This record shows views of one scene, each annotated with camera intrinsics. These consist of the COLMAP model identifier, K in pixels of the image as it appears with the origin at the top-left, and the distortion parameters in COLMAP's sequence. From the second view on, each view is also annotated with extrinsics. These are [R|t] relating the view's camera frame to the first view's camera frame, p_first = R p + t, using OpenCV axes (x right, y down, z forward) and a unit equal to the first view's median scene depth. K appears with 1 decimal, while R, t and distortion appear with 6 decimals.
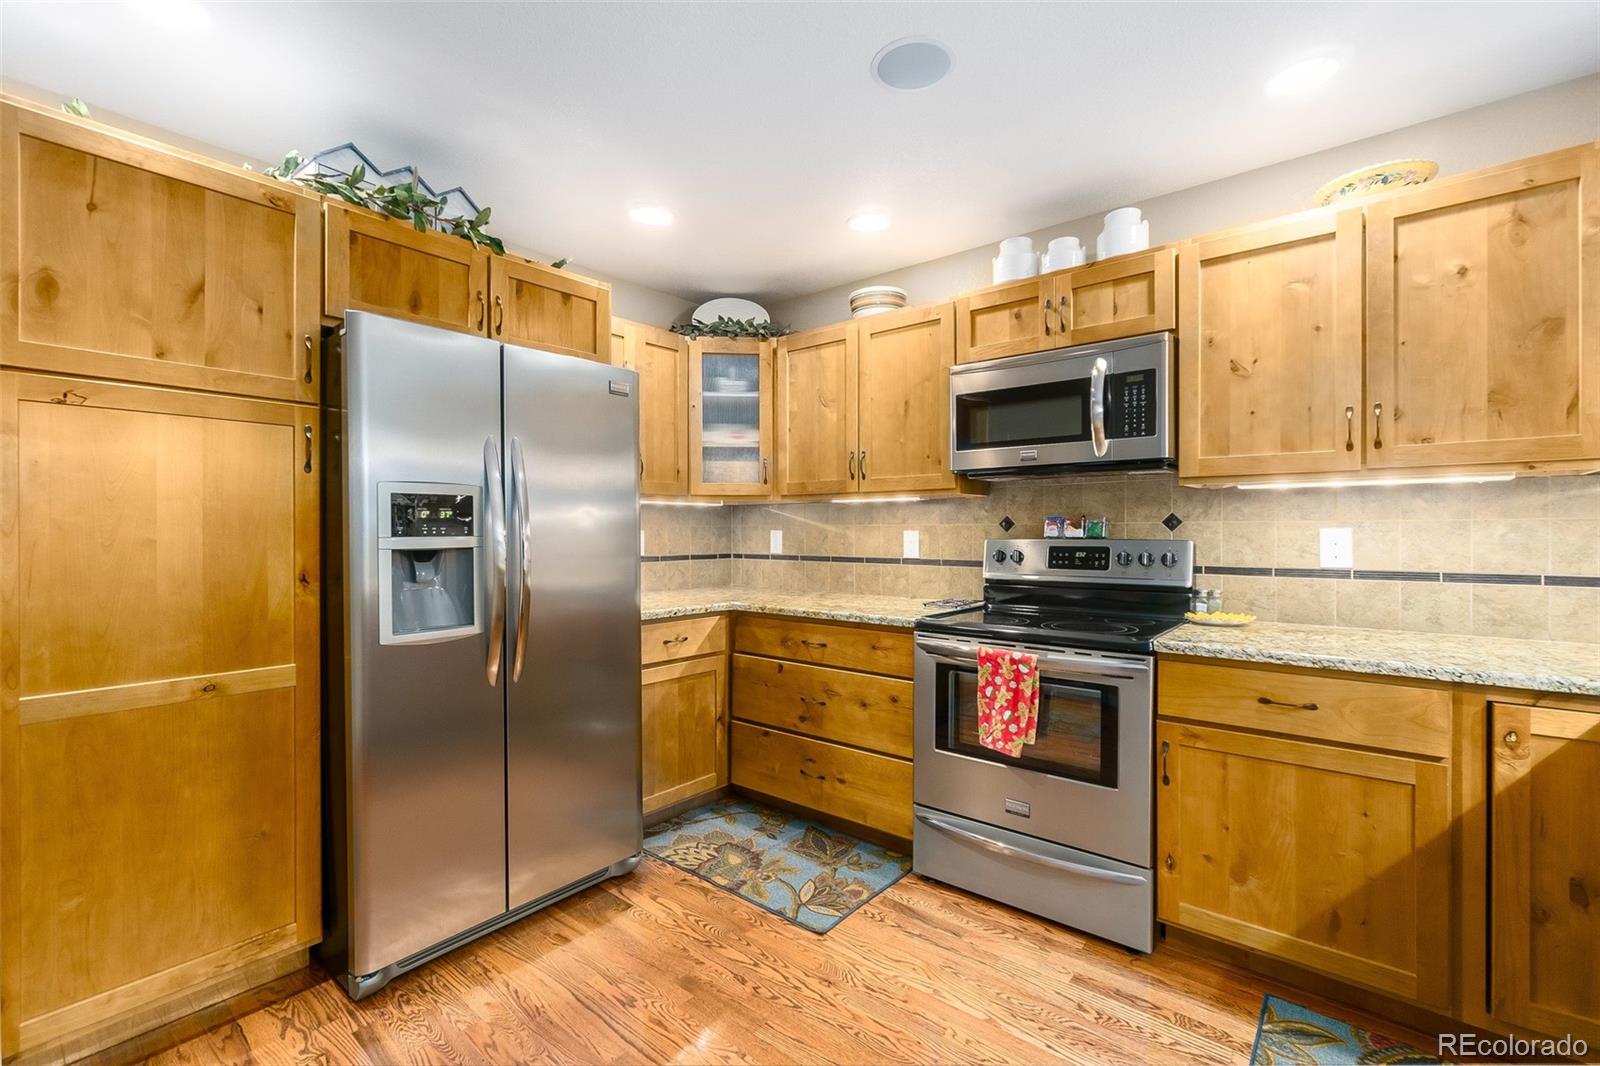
lens RADIAL K [[695.3, 0, 800.0], [0, 695.3, 533.0], [0, 0, 1]] dist [-0.002847, -0.000027]
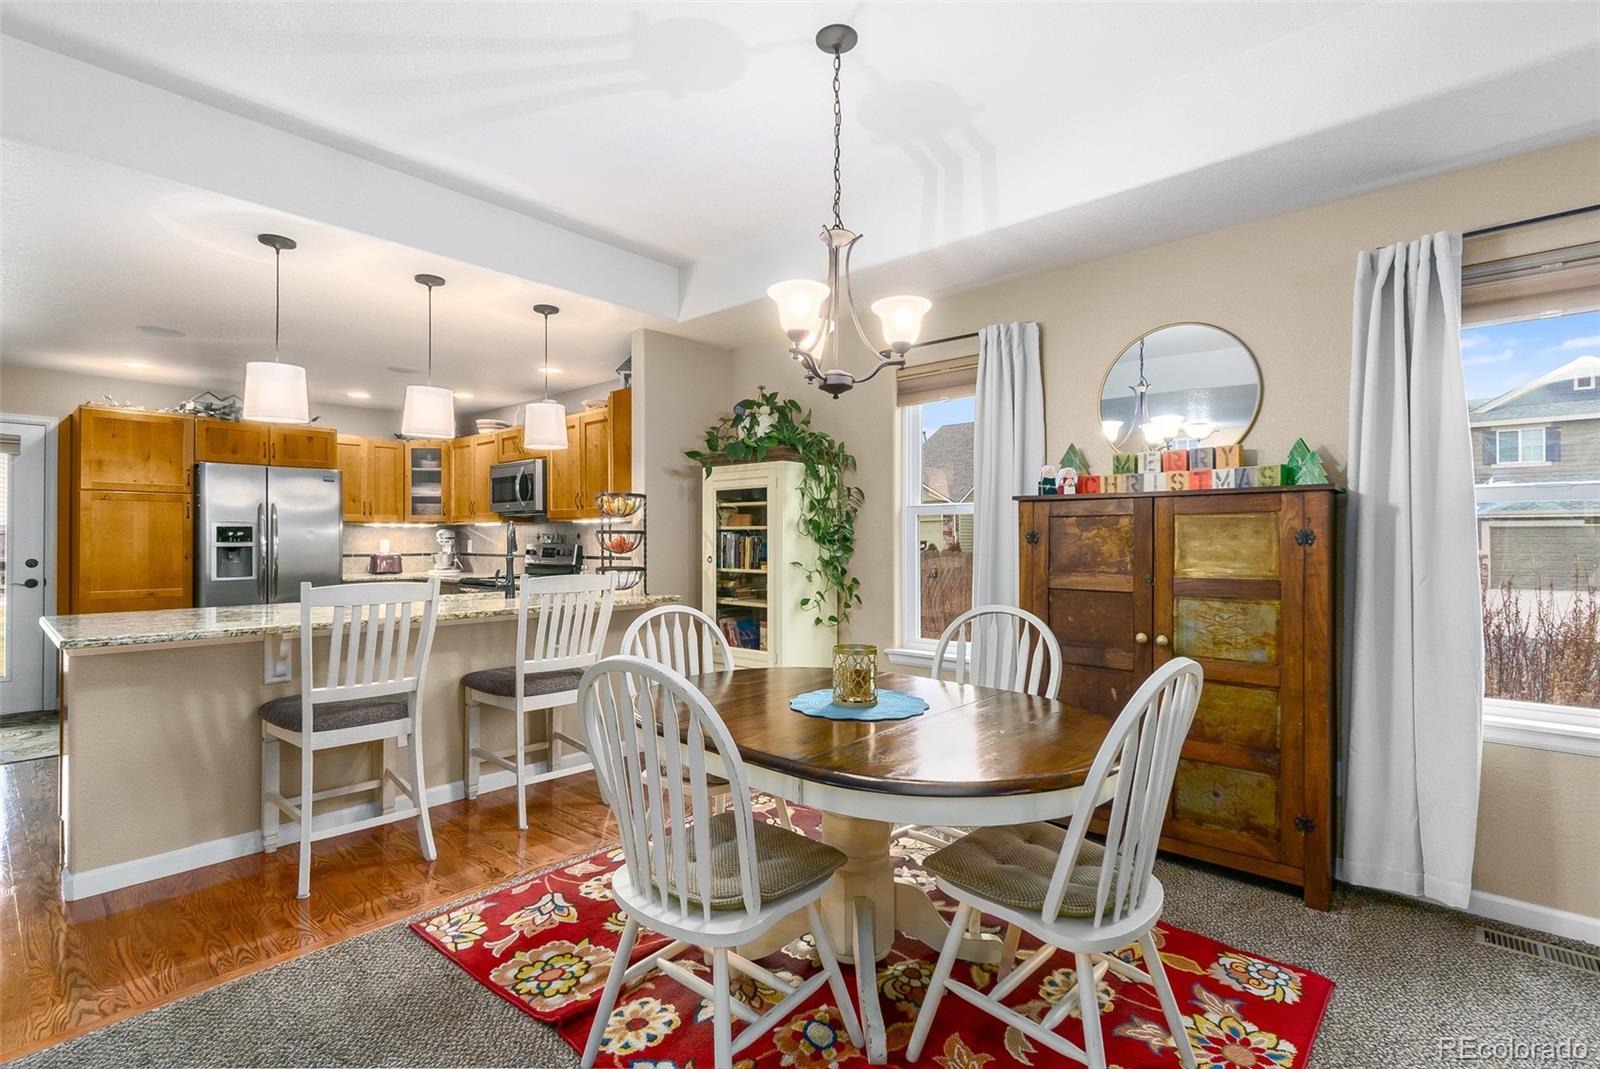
lens RADIAL K [[748.4, 0, 800.0], [0, 748.4, 534.5], [0, 0, 1]] dist [0.000987, 0.000714]
pose [[0.999252, -0.000226, -0.038666, 1.500416], [-0.000169, 0.999948, -0.010214, 0.003951], [0.038667, 0.010213, 0.999200, -1.535113]]
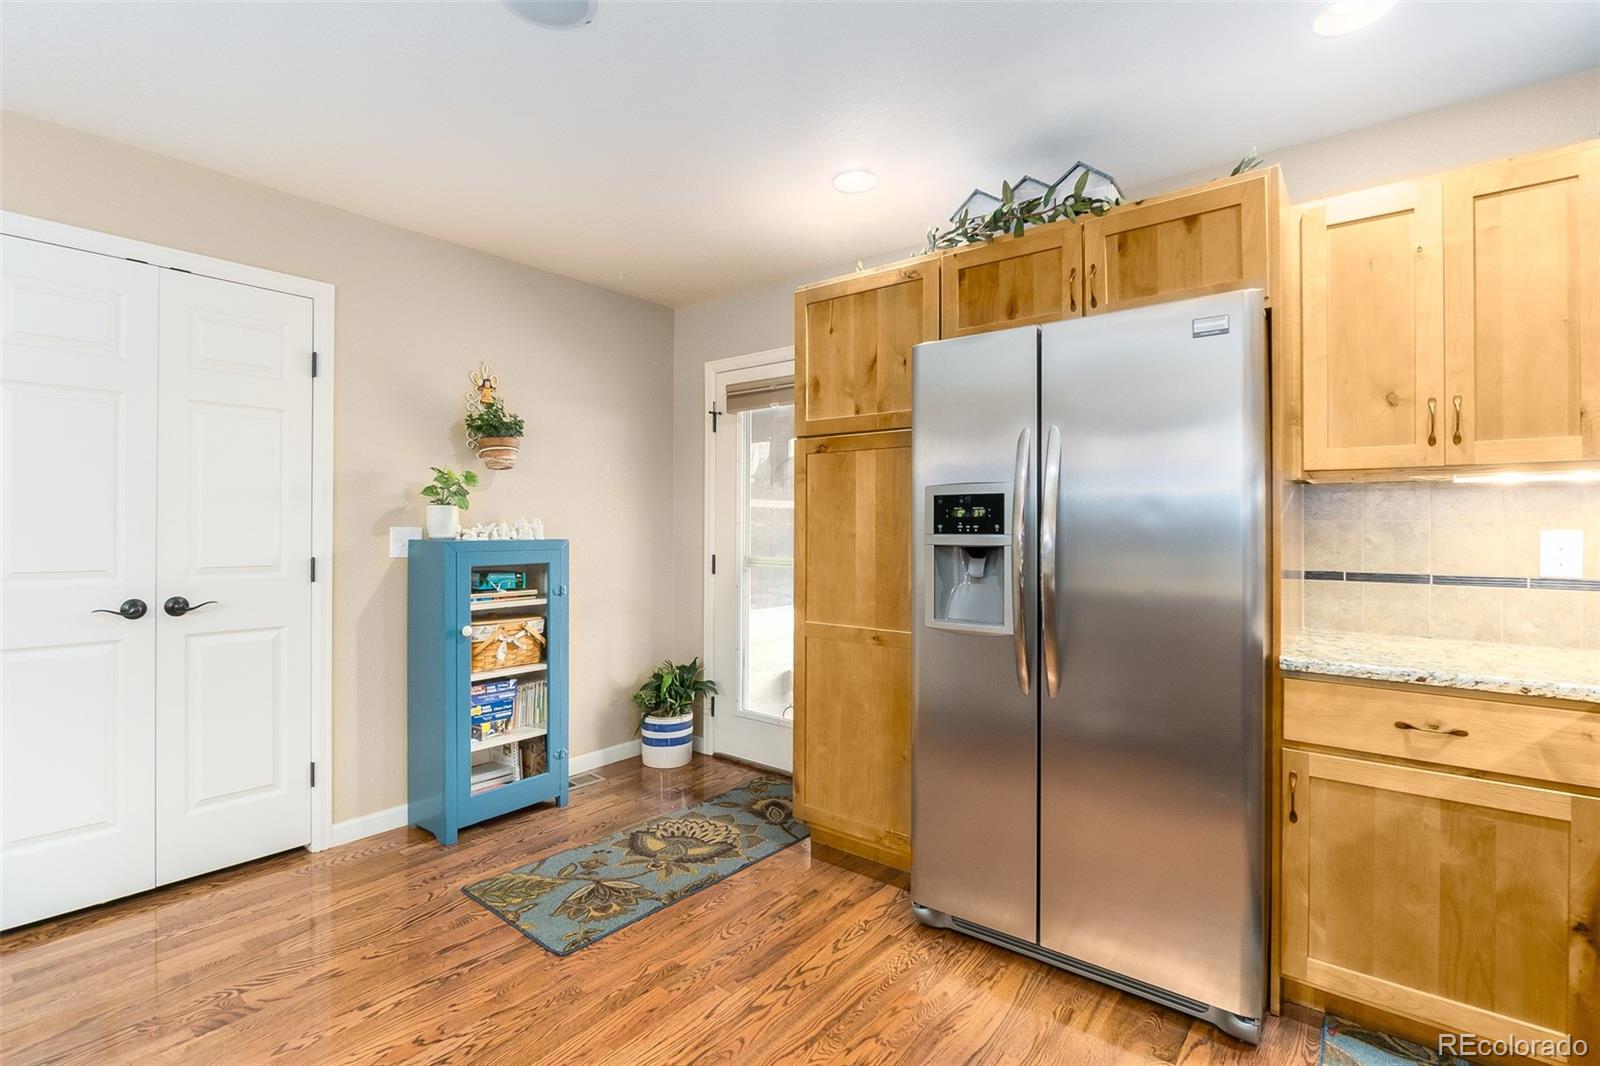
lens RADIAL K [[740.7, 0, 774.0], [0, 740.7, 525.6], [0, 0, 1]] dist [-0.014621, -0.000039]
pose [[0.001797, -0.001201, -0.999998, 0.504673], [-0.007317, 0.999972, -0.001214, -0.003790], [0.999972, 0.007319, 0.001788, 0.594779]]
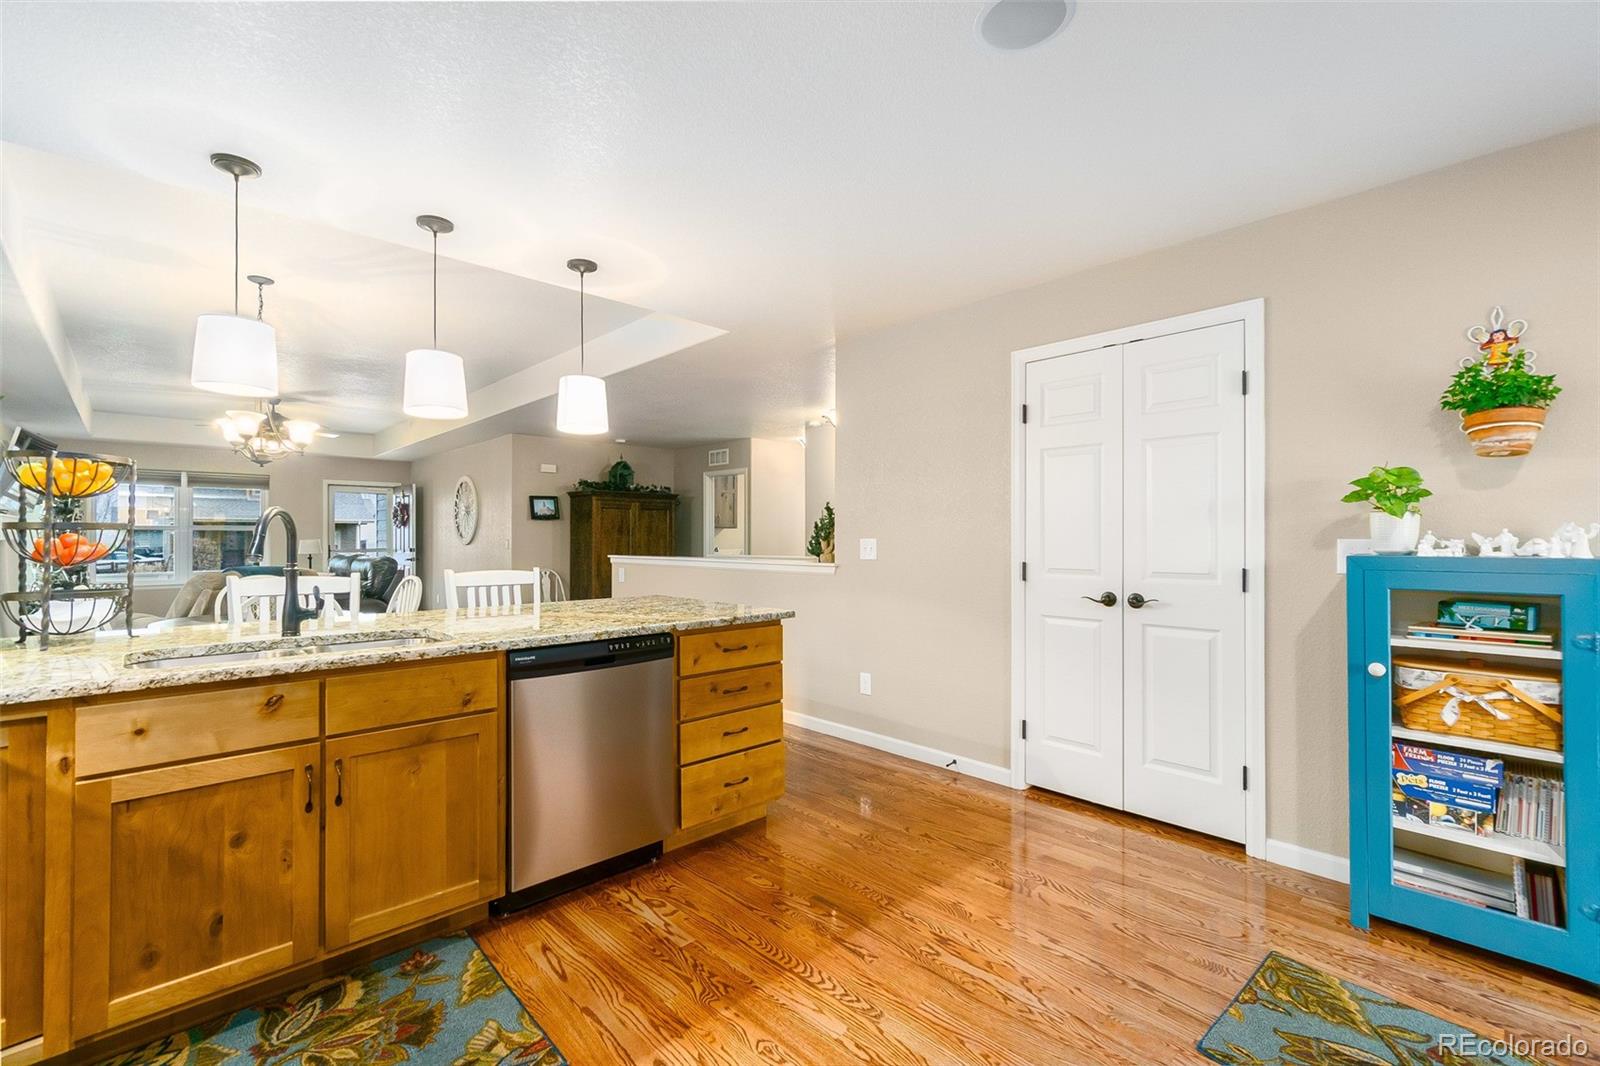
lens RADIAL K [[686.6, 0, 795.4], [0, 686.6, 535.7], [0, 0, 1]] dist [0.001461, 0.000185]
pose [[-0.992785, 0.002851, 0.119870, -0.096117], [0.002693, 0.999995, -0.001479, -0.004230], [-0.119874, -0.001145, -0.992788, 1.104503]]
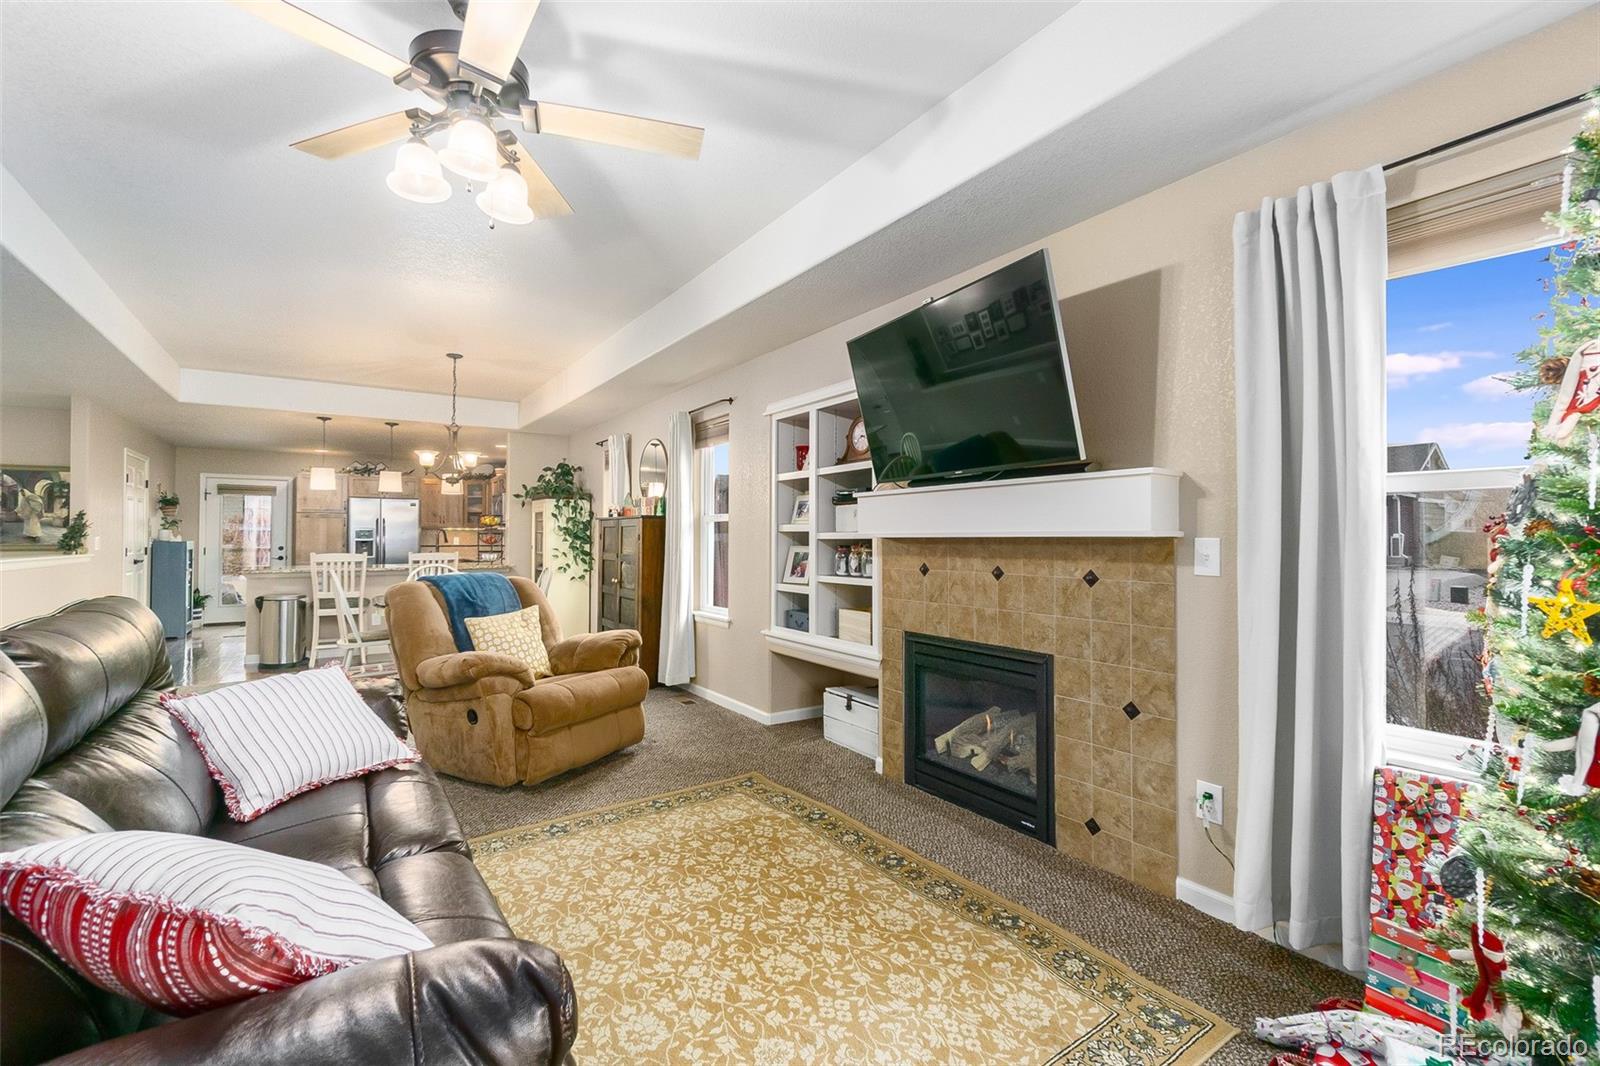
lens RADIAL K [[689.3, 0, 801.4], [0, 689.3, 529.1], [0, 0, 1]] dist [0.000150, 0.000149]
pose [[0.960923, -0.001505, -0.276811, 3.504274], [-0.002633, 0.999890, -0.014576, 0.002899], [0.276802, 0.014735, 0.960814, -2.652360]]
